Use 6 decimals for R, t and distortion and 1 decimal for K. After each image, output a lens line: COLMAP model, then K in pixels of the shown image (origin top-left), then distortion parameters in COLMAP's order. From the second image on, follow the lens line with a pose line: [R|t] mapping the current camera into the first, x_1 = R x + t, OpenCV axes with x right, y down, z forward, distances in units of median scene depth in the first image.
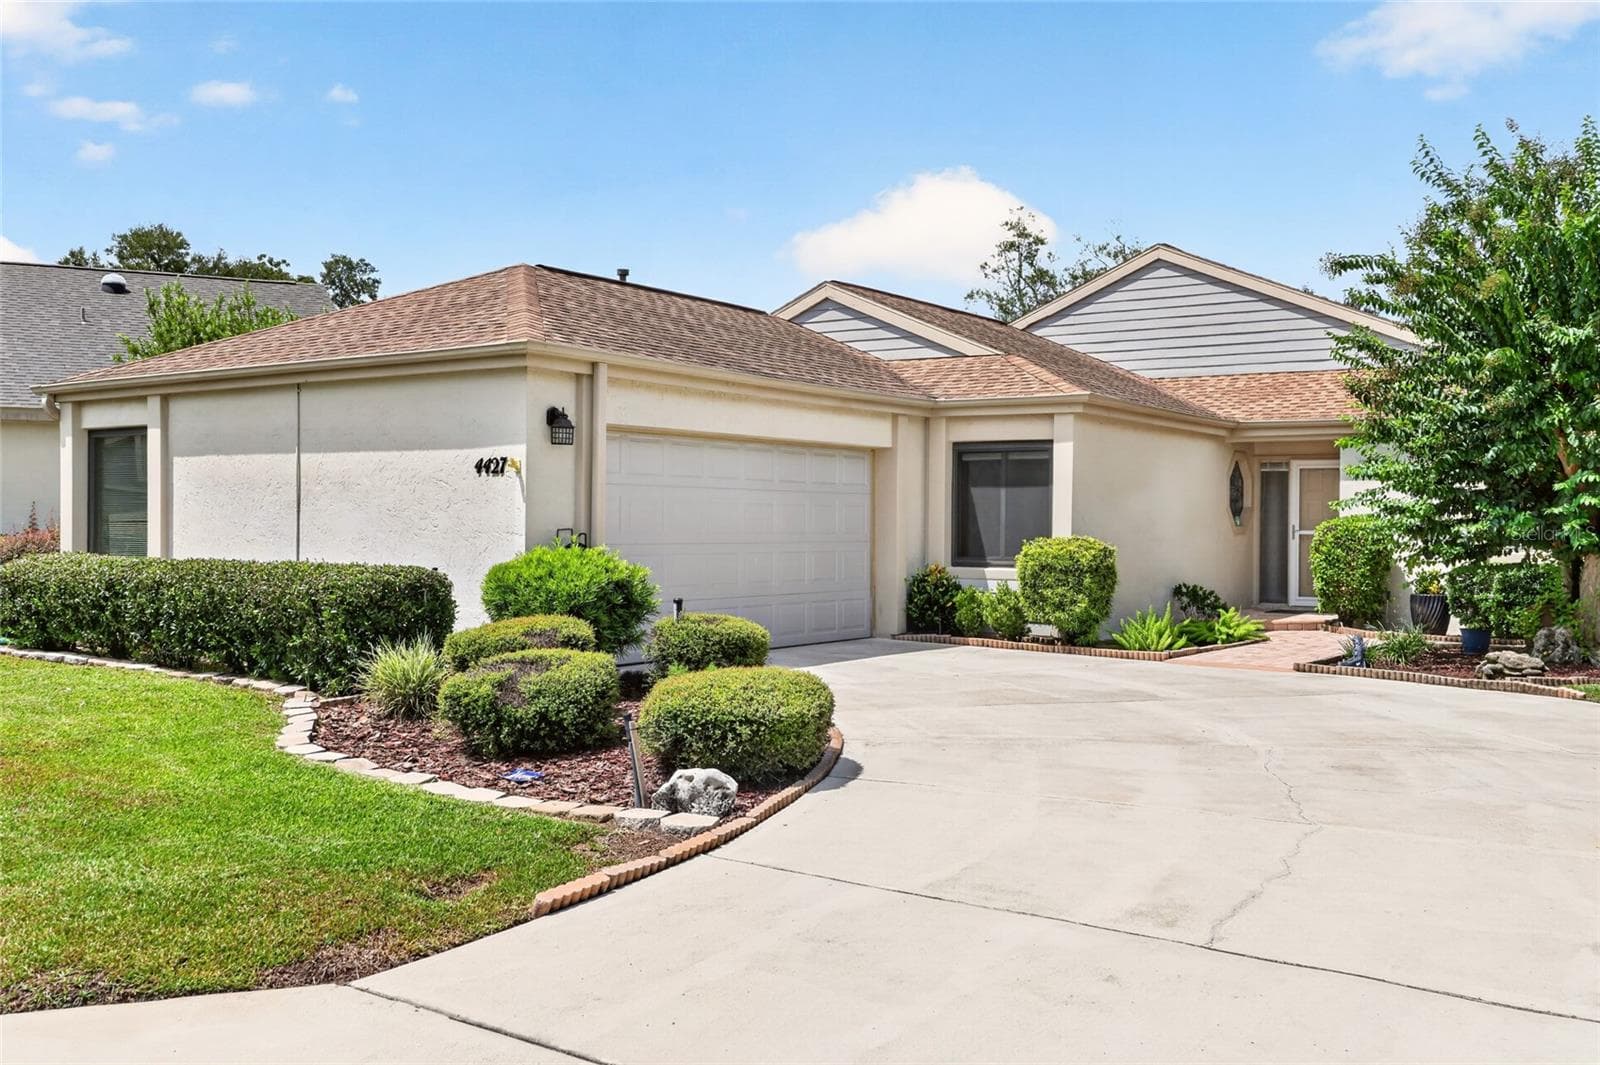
lens RADIAL K [[1500.8, 0, 800.8], [0, 1500.8, 531.6], [0, 0, 1]] dist [0.031497, 0.004863]
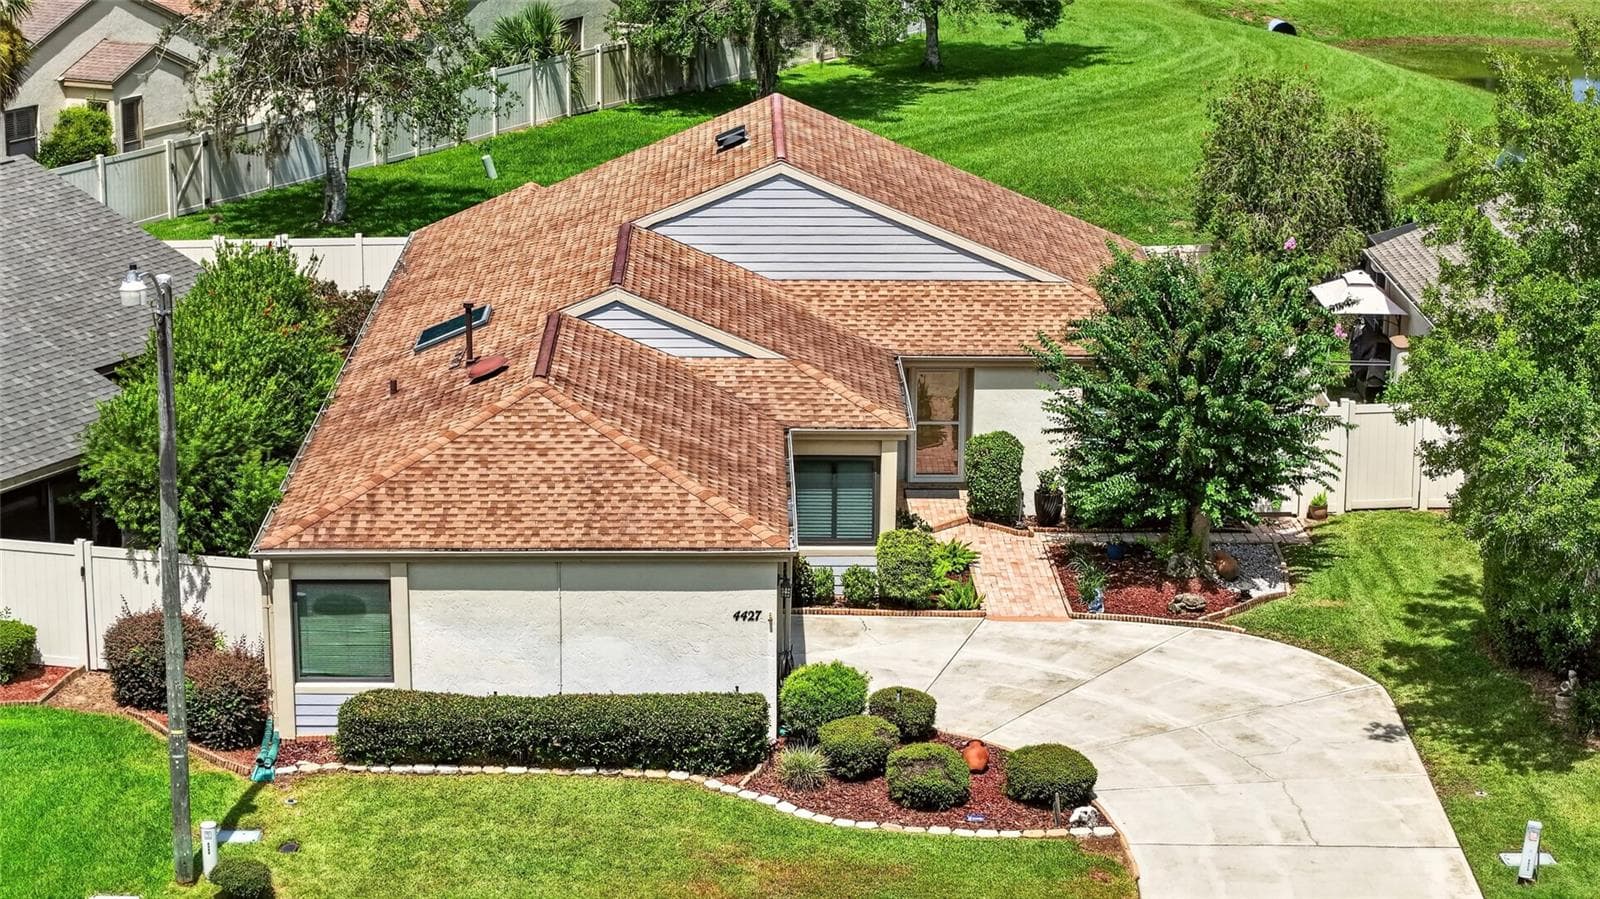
lens RADIAL K [[3433.2, 0, 800.0], [0, 3433.2, 449.5], [0, 0, 1]] dist [-0.277506, 0.024044]
pose [[0.813839, -0.148726, 0.561736, -2.176754], [0.003131, 0.967800, 0.251700, -1.129793], [-0.581082, -0.203084, 0.788099, -1.875265]]
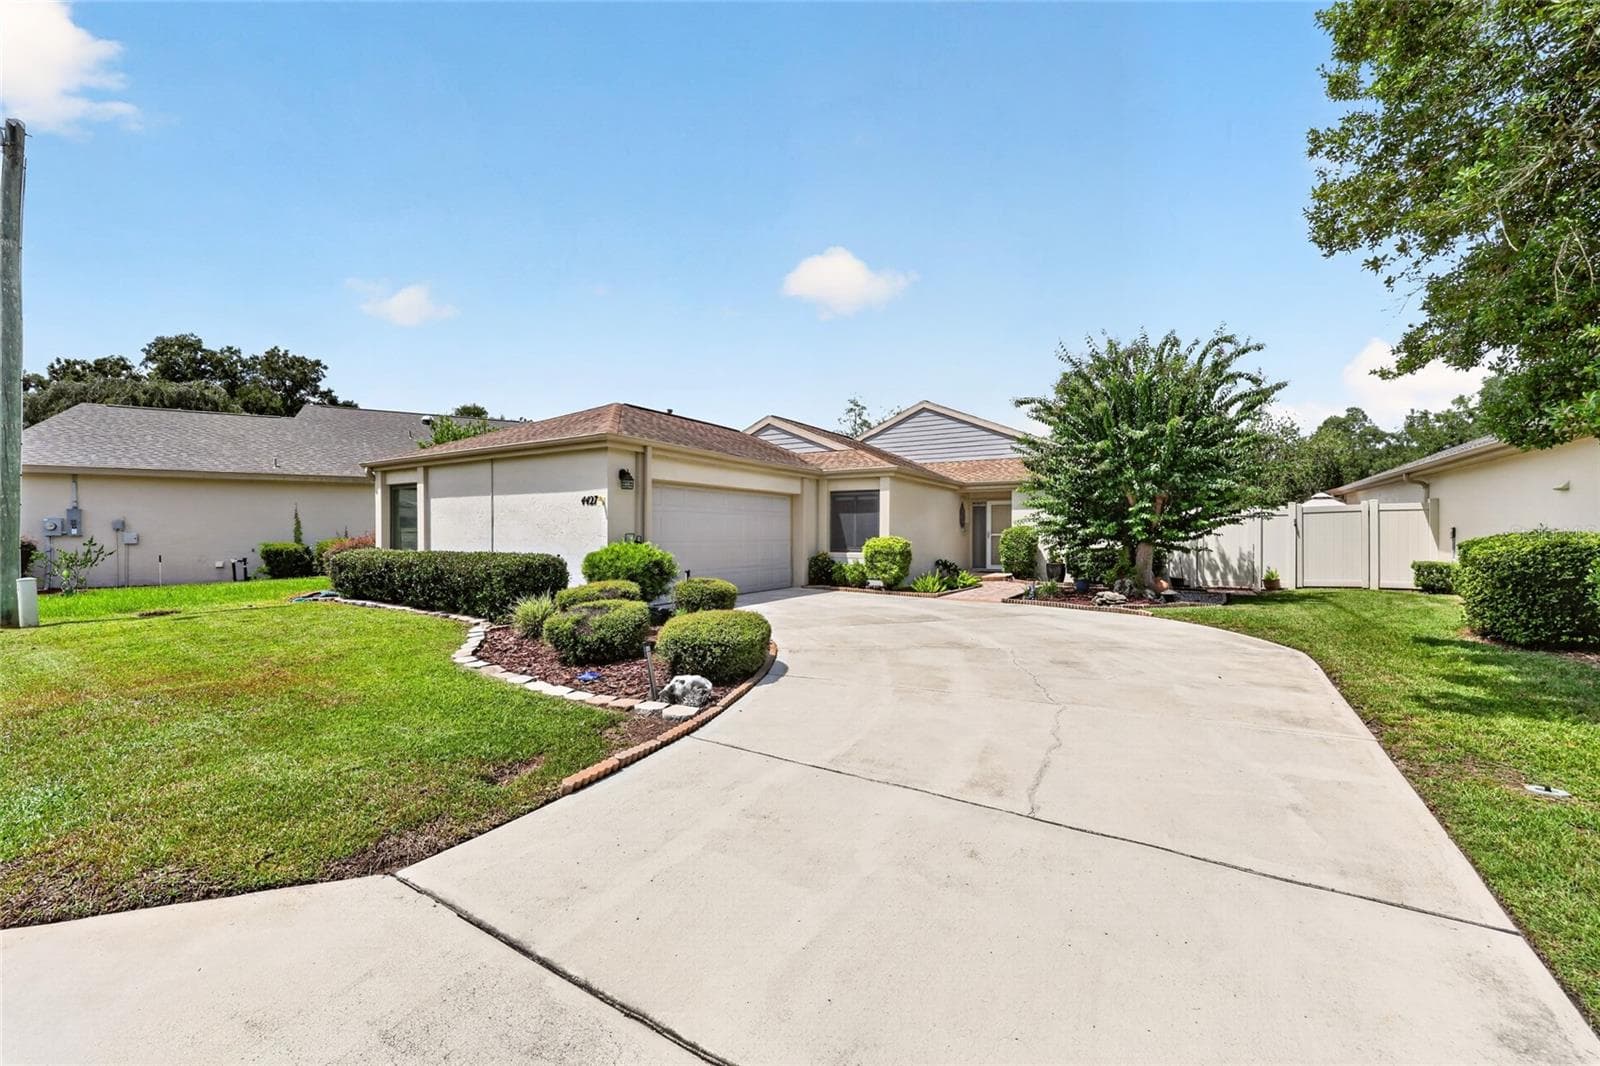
lens RADIAL K [[643.7, 0, 797.6], [0, 643.7, 535.6], [0, 0, 1]] dist [-0.000858, -0.000045]
pose [[0.998281, -0.006576, 0.058232, 0.006985], [0.006794, 0.999971, -0.003546, 0.005125], [-0.058207, 0.003936, 0.998297, 0.177158]]
